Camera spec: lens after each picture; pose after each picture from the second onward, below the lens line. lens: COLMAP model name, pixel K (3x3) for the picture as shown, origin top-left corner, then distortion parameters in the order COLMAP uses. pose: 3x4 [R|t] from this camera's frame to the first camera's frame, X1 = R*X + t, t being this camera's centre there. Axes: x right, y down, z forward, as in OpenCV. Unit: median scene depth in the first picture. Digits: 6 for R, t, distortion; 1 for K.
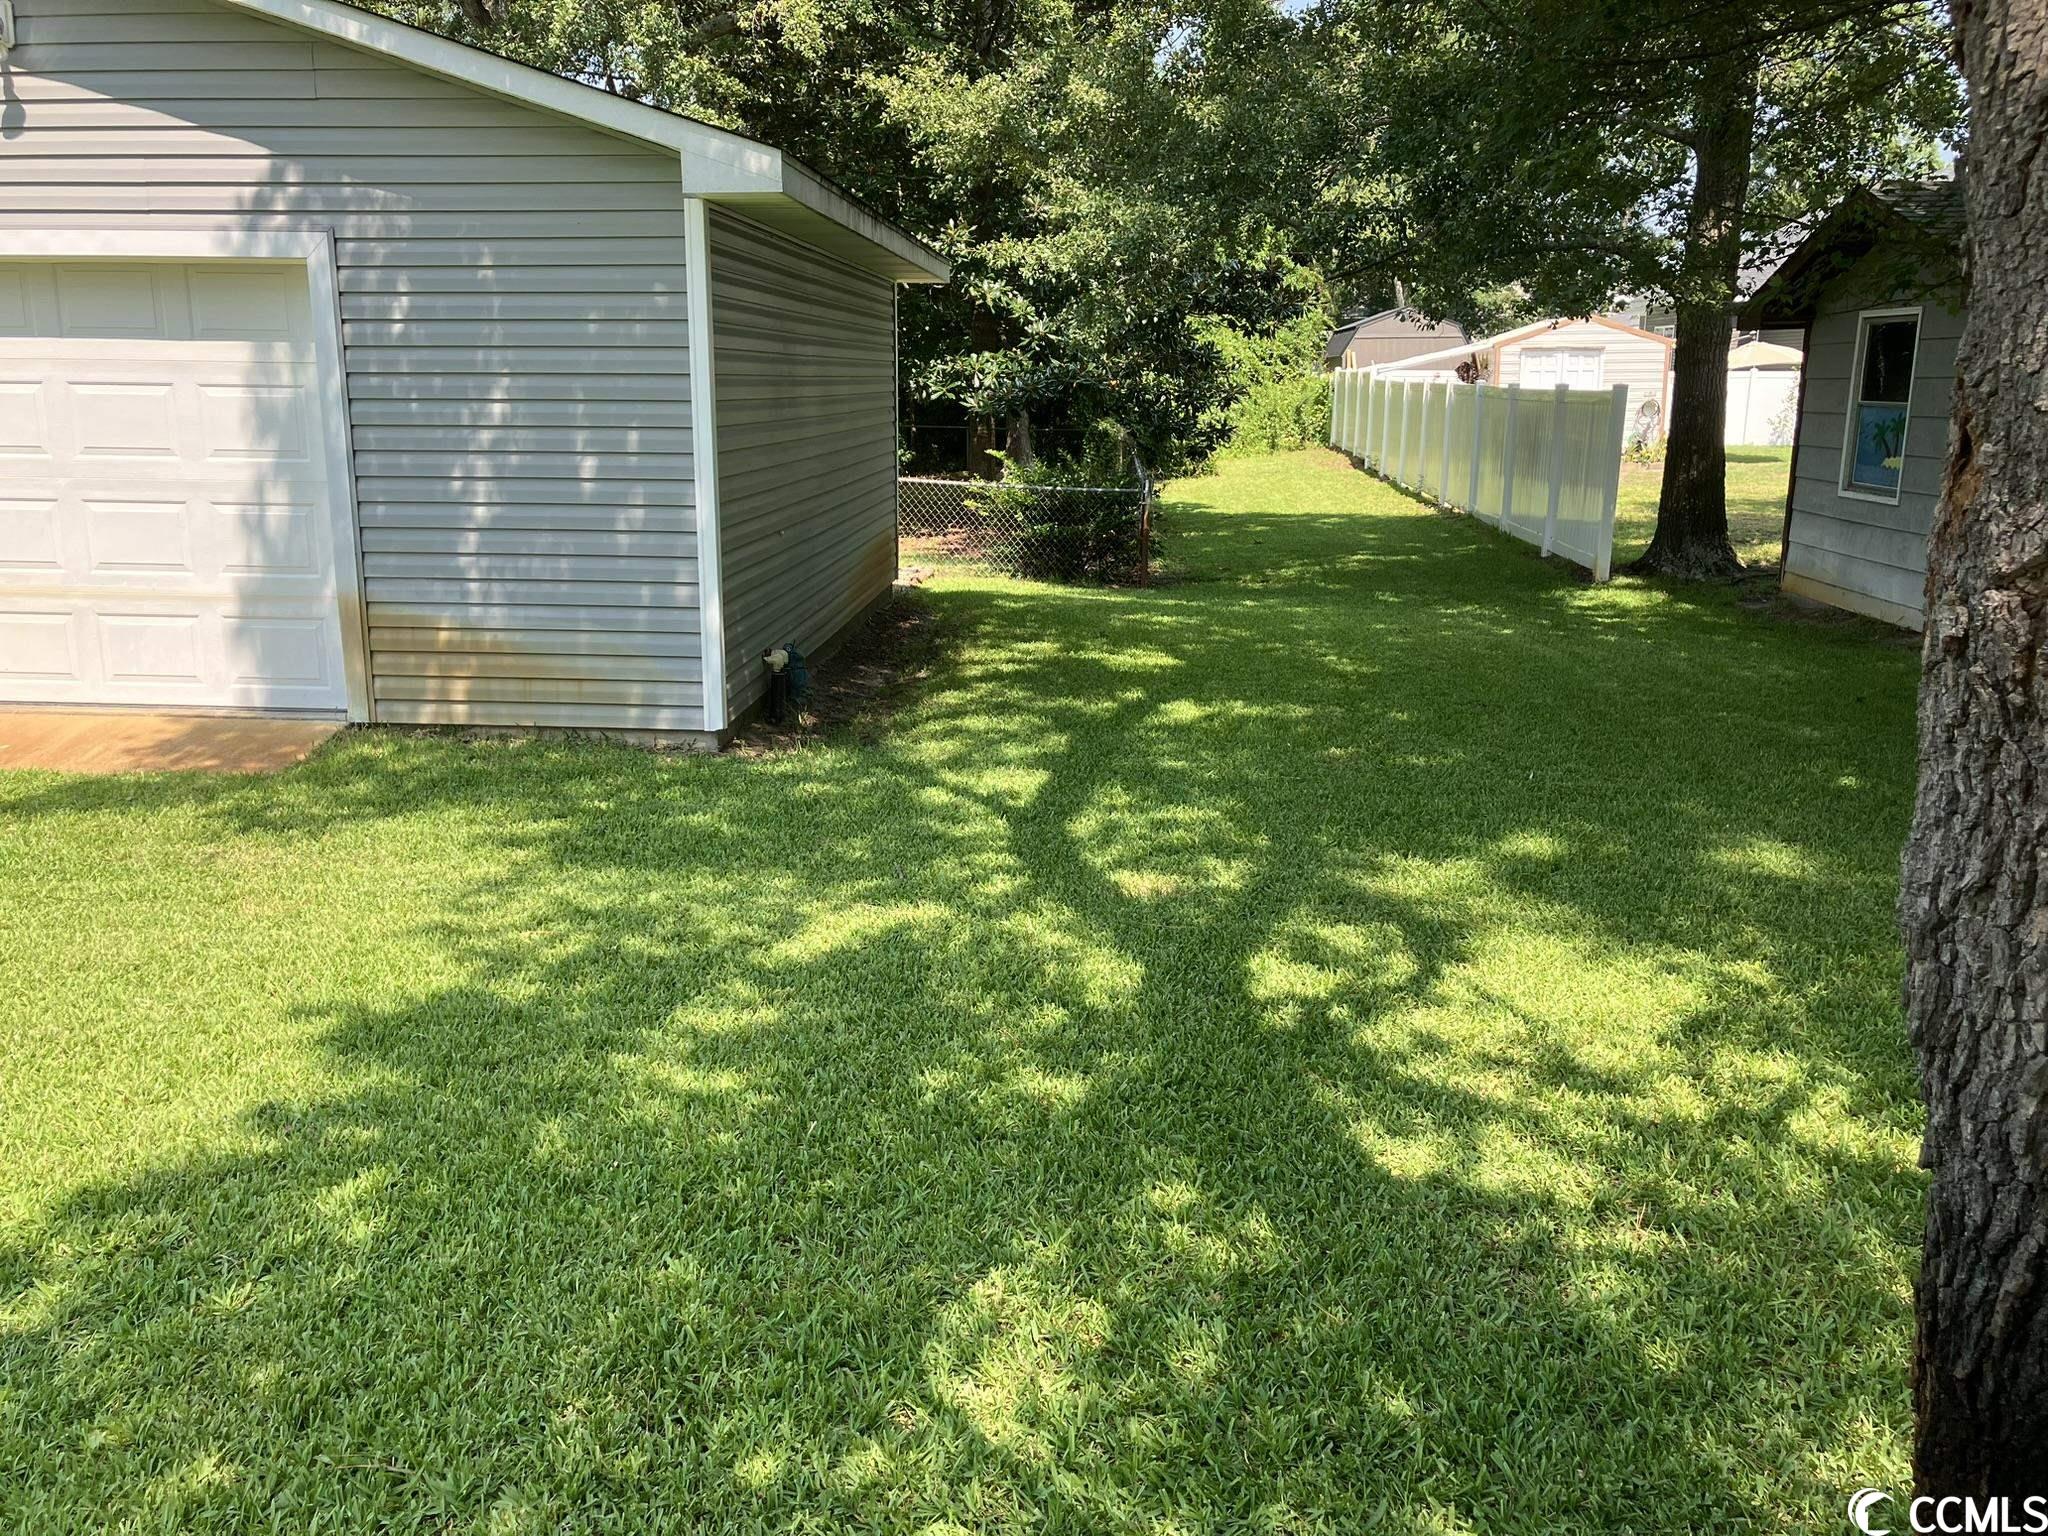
lens RADIAL K [[1683.5, 0, 977.3], [0, 1683.5, 769.7], [0, 0, 1]] dist [0.049621, -0.061099]
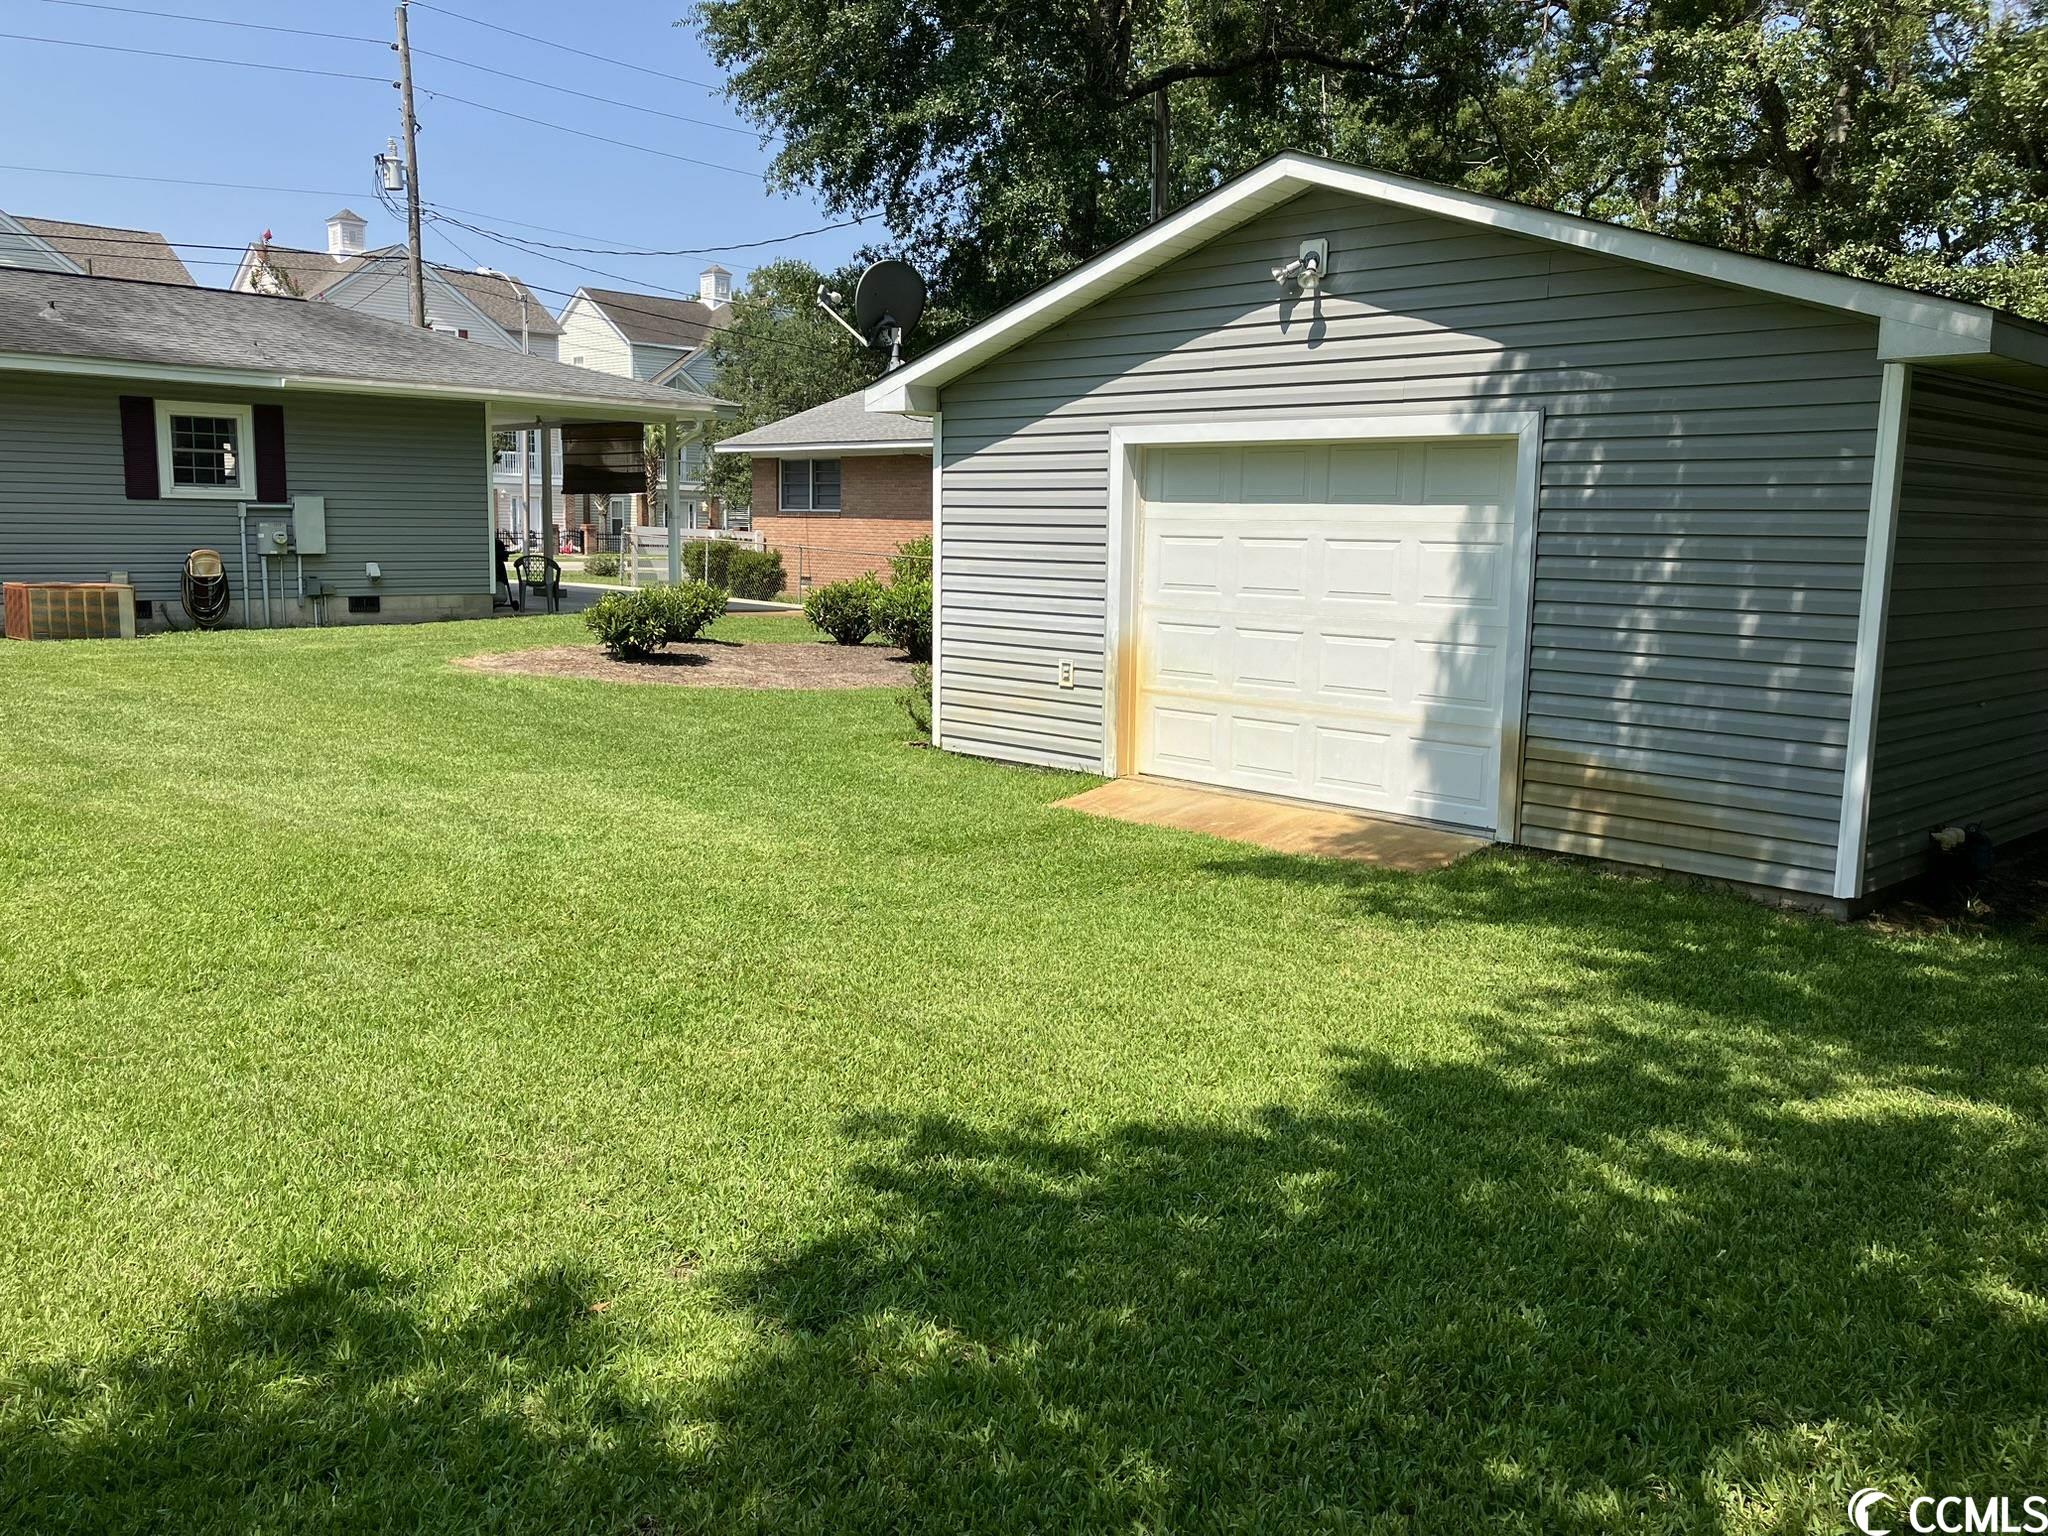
lens RADIAL K [[1683.5, 0, 993.3], [0, 1683.5, 759.6], [0, 0, 1]] dist [0.049621, -0.061099]
pose [[0.744606, 0.102509, -0.659587, 0.121600], [-0.164544, 0.985833, -0.032541, 0.010815], [0.646906, 0.132761, 0.750924, -0.059827]]
